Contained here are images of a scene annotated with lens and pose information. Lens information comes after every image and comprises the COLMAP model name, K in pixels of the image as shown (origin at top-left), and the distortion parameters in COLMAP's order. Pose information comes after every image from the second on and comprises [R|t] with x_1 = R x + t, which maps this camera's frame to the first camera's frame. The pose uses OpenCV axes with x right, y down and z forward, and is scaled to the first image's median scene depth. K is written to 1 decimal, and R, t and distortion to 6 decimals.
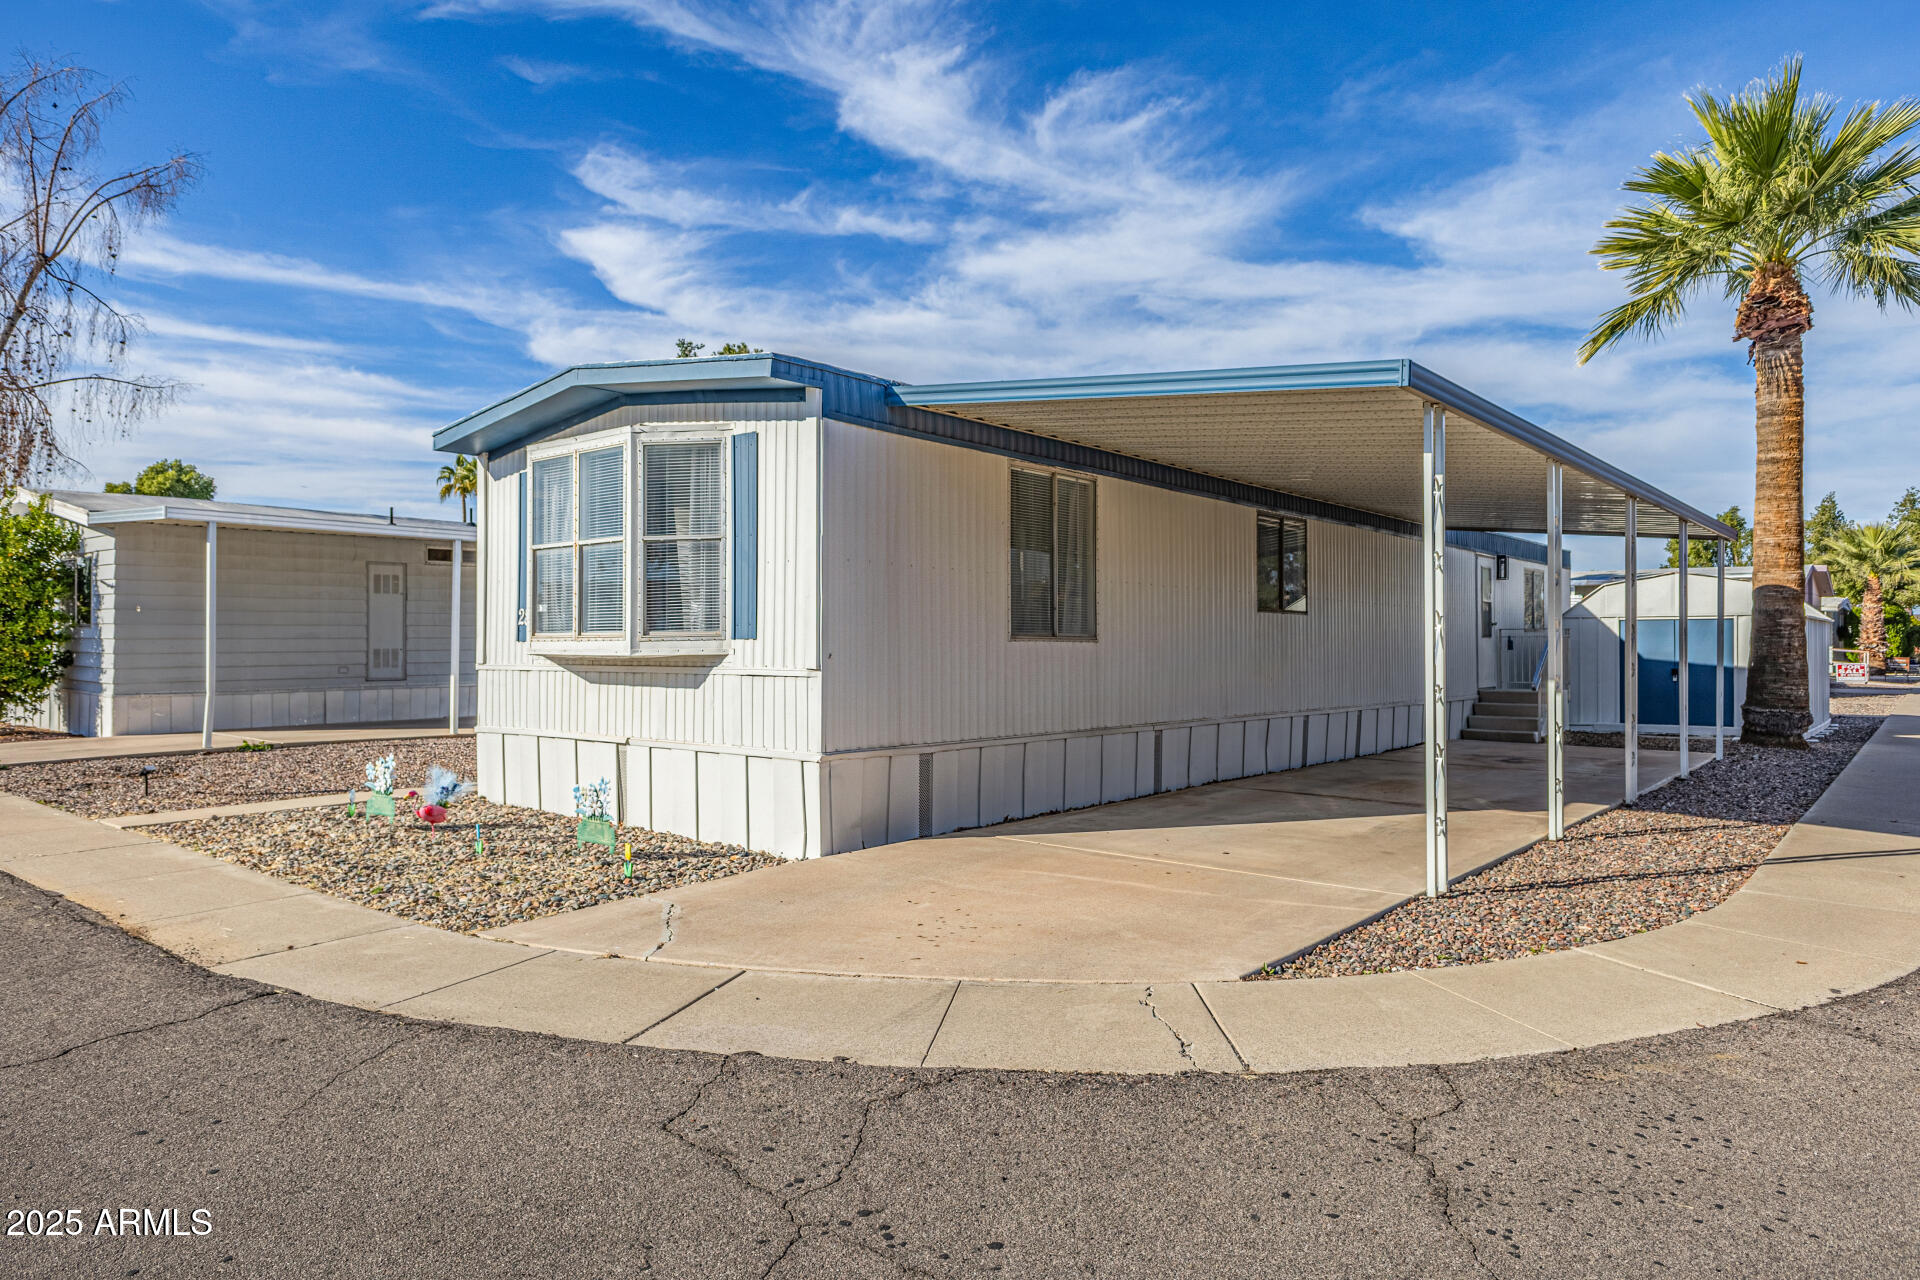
lens RADIAL K [[1172.2, 0, 959.1], [0, 1172.2, 617.5], [0, 0, 1]] dist [0.022794, -0.029587]
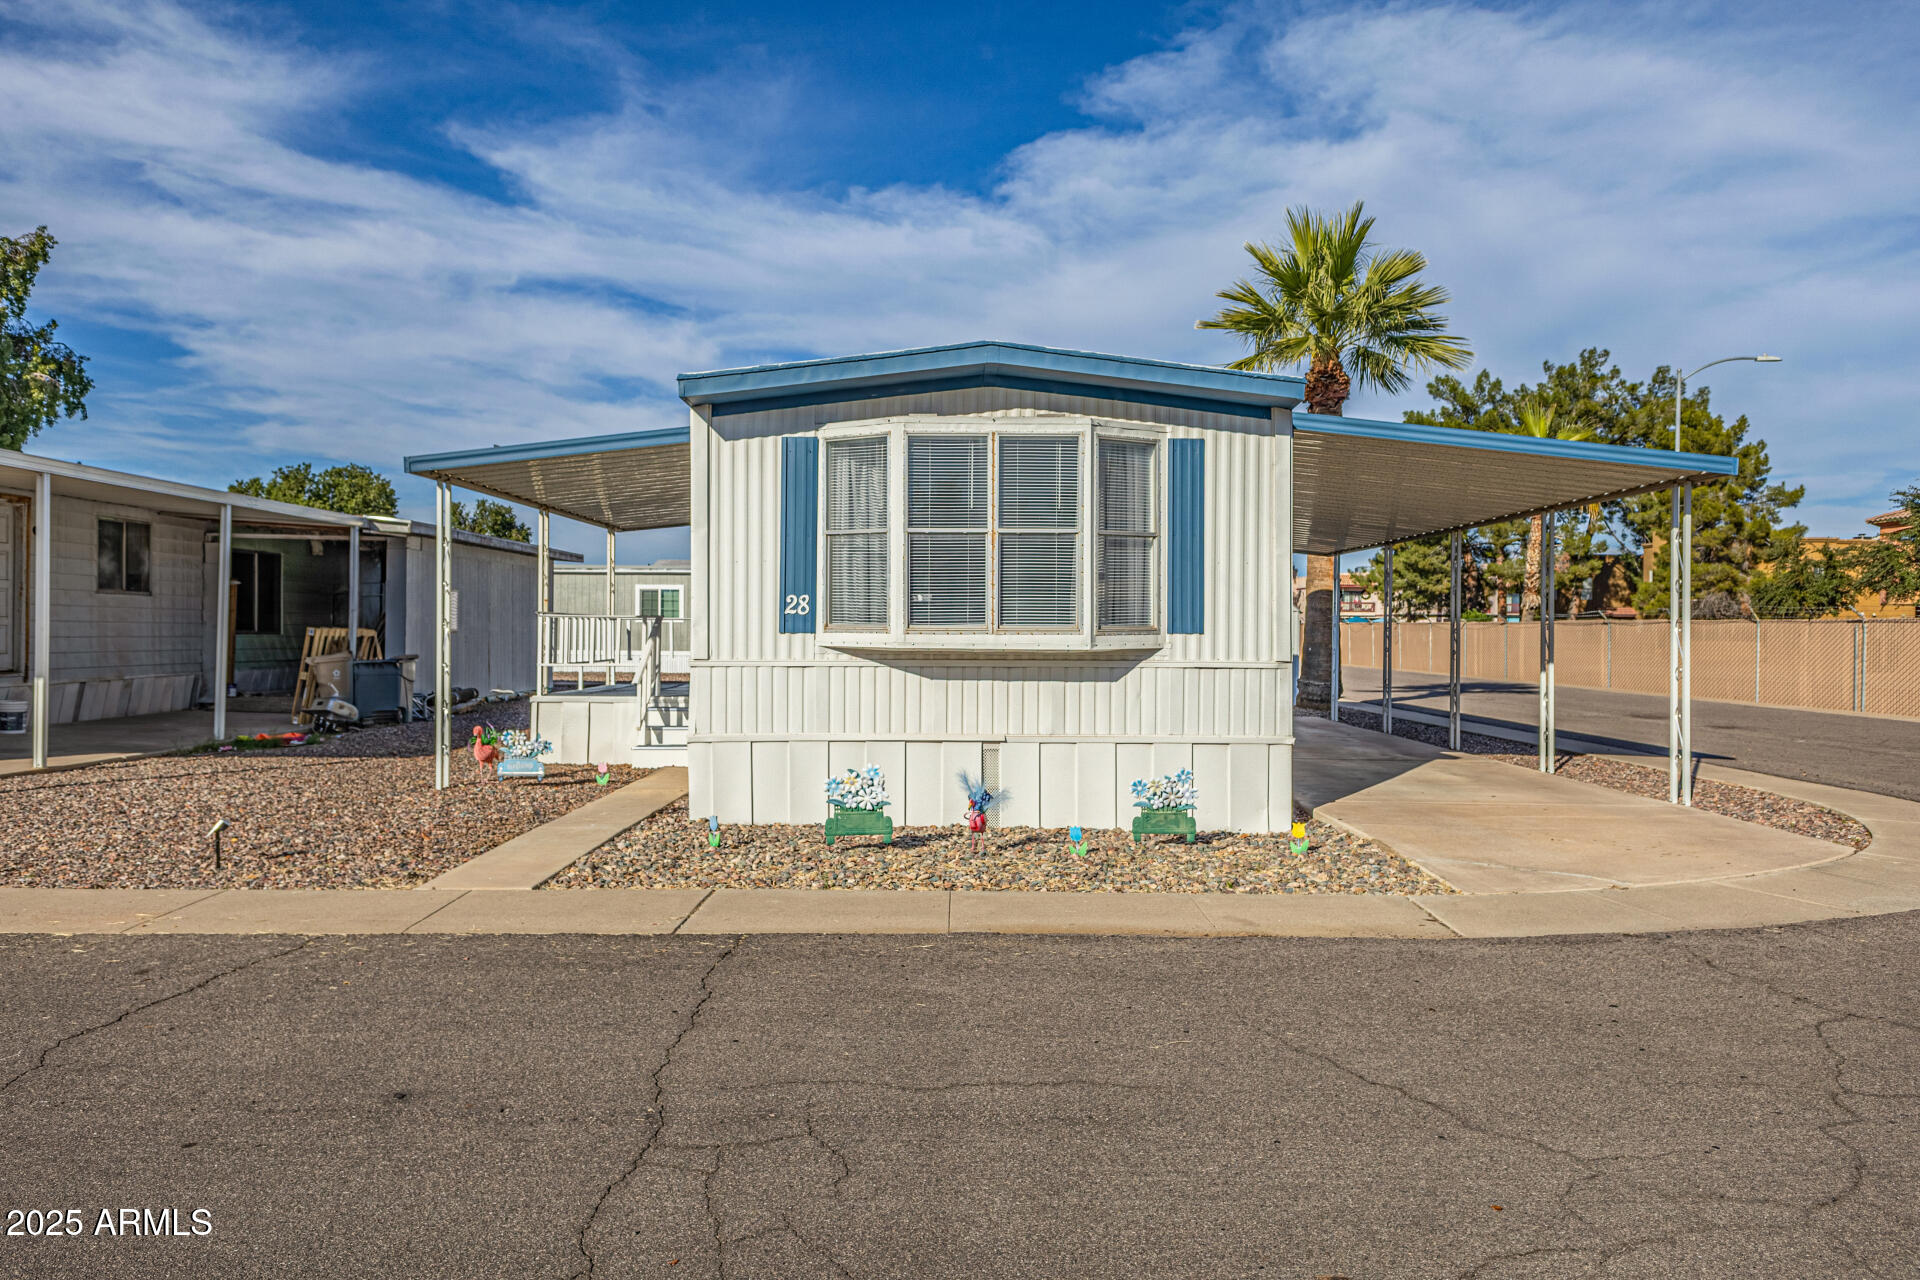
lens RADIAL K [[1321.4, 0, 958.6], [0, 1321.4, 678.4], [0, 0, 1]] dist [-0.000577, -0.005067]
pose [[0.763082, -0.019569, 0.646006, -1.033170], [-0.019740, 0.998370, 0.053560, -0.001387], [-0.646001, -0.053623, 0.761451, 0.201088]]
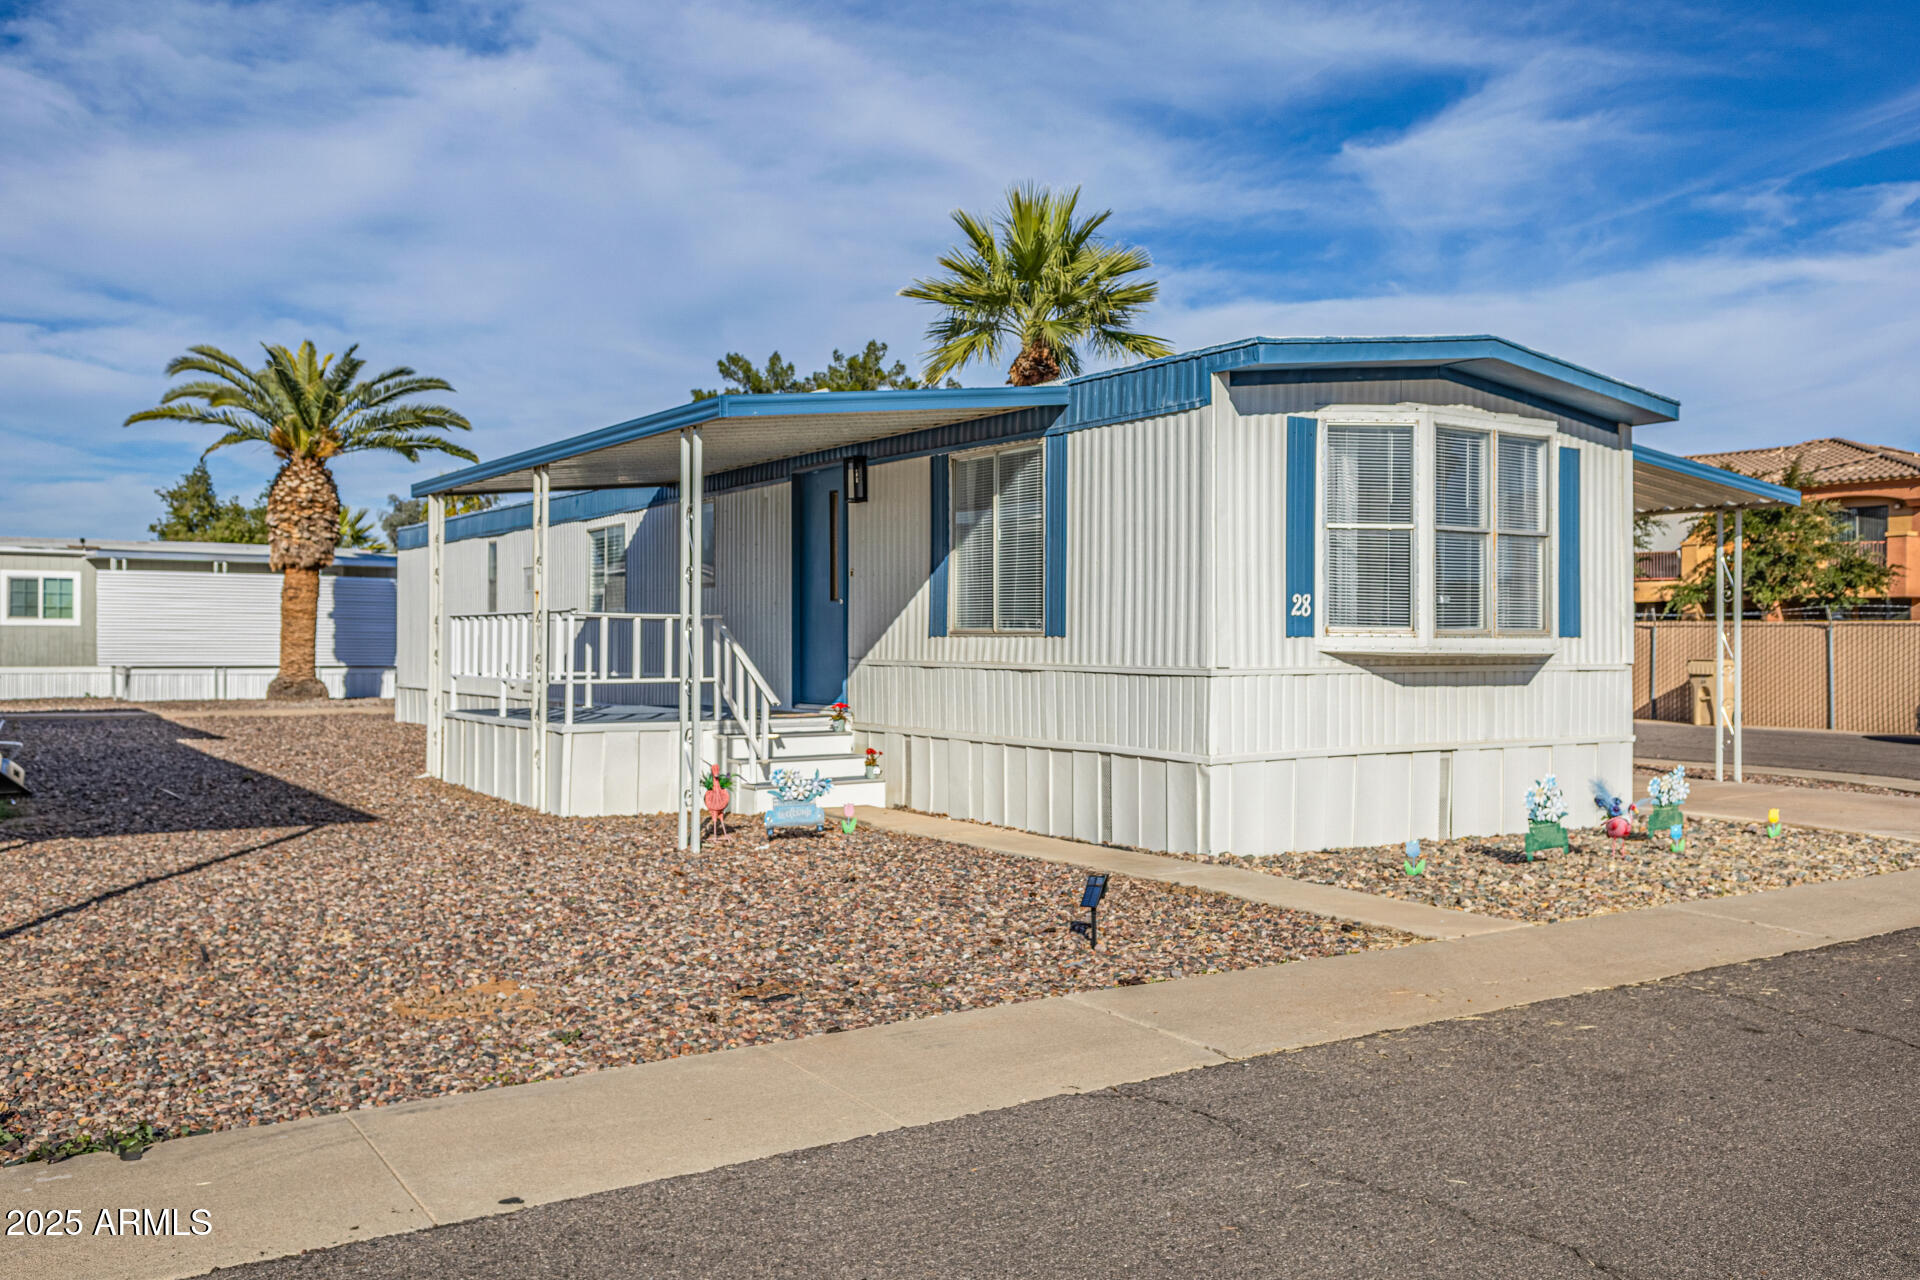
lens RADIAL K [[1583.3, 0, 960.0], [0, 1583.3, 640.0], [0, 0, 1]] dist [0.052664, -0.083849]
pose [[0.272597, 0.002090, 0.962126, -1.627549], [-0.023910, 0.999704, 0.004603, 0.025577], [-0.961831, -0.024259, 0.272566, 1.057101]]
